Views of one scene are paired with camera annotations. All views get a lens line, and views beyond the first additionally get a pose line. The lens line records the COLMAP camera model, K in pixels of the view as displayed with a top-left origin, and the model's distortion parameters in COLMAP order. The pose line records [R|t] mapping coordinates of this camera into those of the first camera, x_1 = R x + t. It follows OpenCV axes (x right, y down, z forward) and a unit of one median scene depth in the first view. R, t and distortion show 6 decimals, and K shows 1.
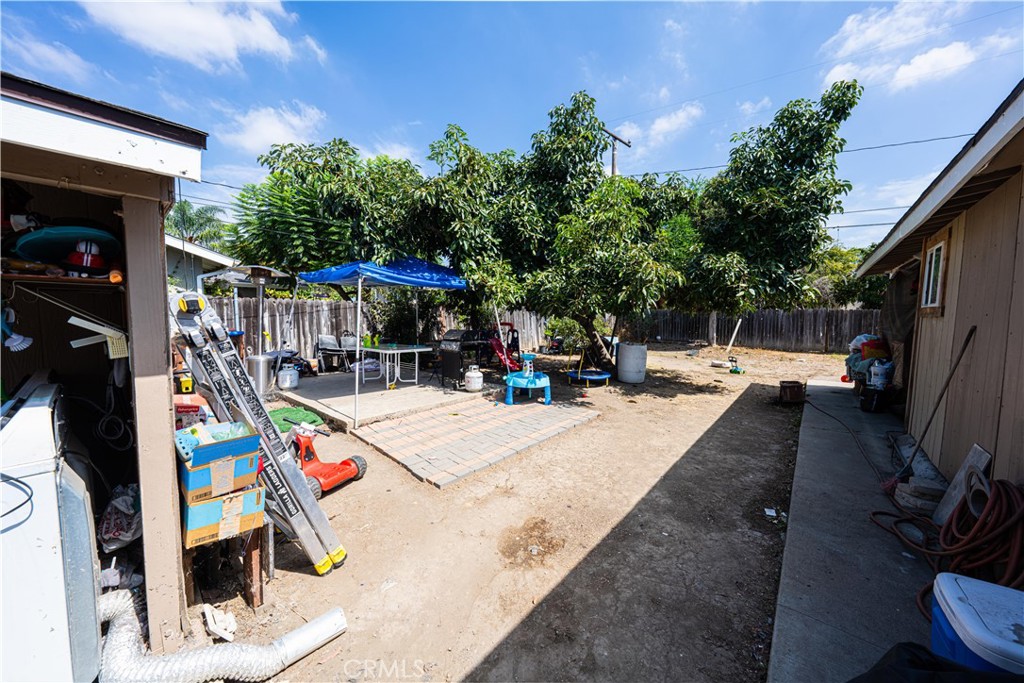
lens RADIAL K [[350.0, 0, 513.2], [0, 350.0, 341.0], [0, 0, 1]] dist [-0.002941, 0.000267]
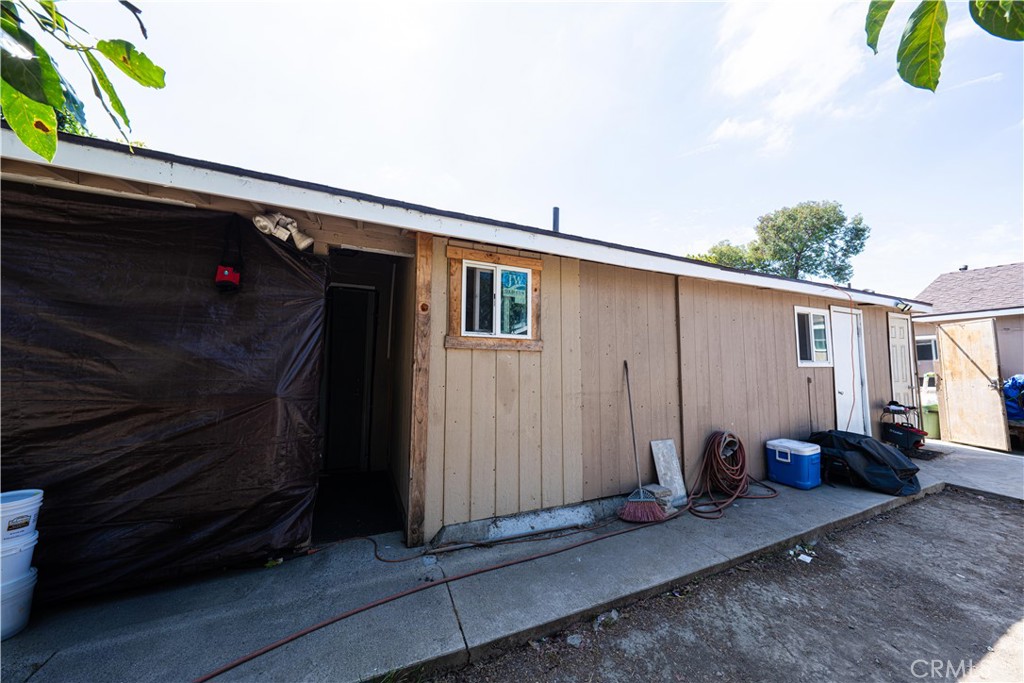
lens RADIAL K [[350.0, 0, 515.3], [0, 350.0, 342.3], [0, 0, 1]] dist [-0.002941, 0.000267]
pose [[-0.910469, 0.013987, 0.413341, 0.867867], [0.016406, 0.999863, 0.002303, -0.090151], [-0.413252, 0.008878, -0.910574, 1.797414]]
